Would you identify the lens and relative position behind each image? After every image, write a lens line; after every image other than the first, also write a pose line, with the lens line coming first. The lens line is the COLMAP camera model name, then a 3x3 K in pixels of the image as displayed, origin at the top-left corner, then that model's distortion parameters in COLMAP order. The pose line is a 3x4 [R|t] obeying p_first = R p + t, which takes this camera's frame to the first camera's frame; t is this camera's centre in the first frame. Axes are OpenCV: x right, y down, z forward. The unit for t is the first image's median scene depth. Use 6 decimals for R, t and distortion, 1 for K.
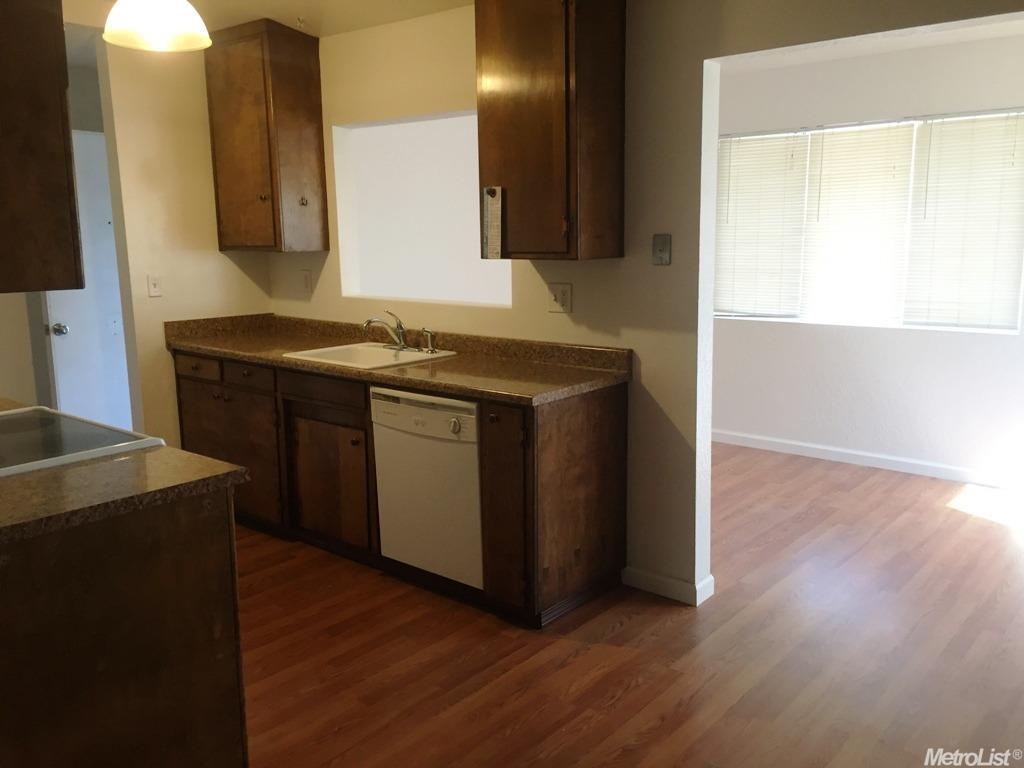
lens RADIAL K [[863.0, 0, 516.6], [0, 863.0, 383.9], [0, 0, 1]] dist [0.058799, -0.057012]
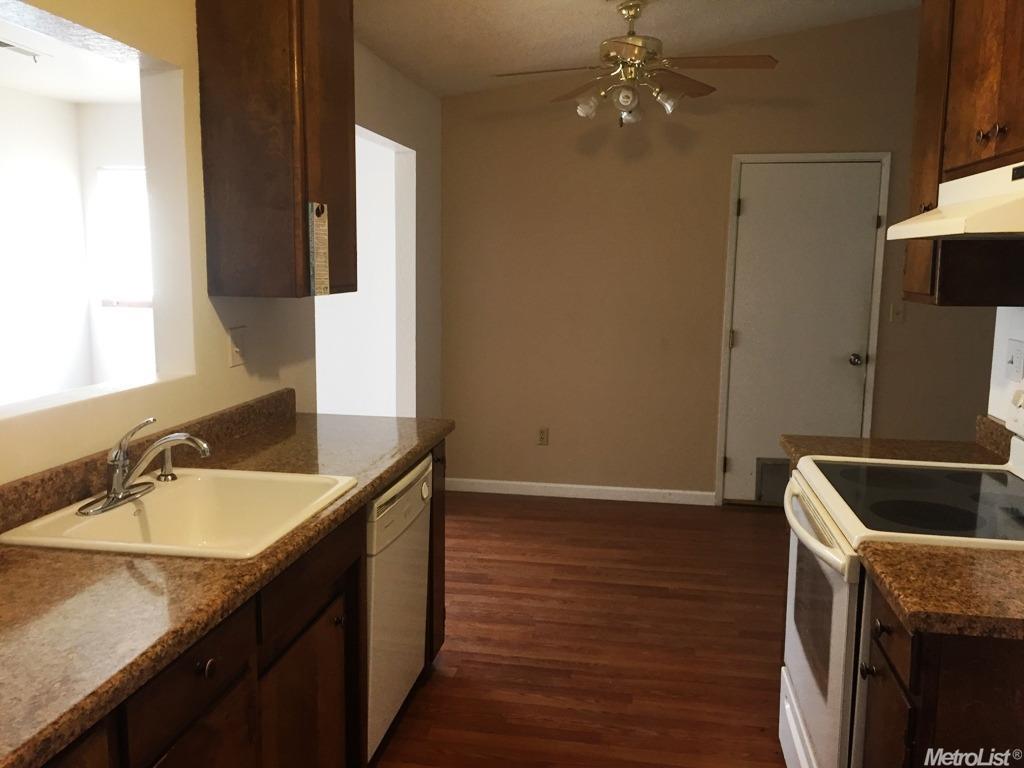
lens RADIAL K [[863.0, 0, 509.4], [0, 863.0, 383.7], [0, 0, 1]] dist [0.058799, -0.057012]
pose [[-0.507007, -0.113454, 0.854443, -0.439043], [0.144370, 0.966118, 0.213948, -0.117926], [-0.849765, 0.231828, -0.473449, 0.697285]]
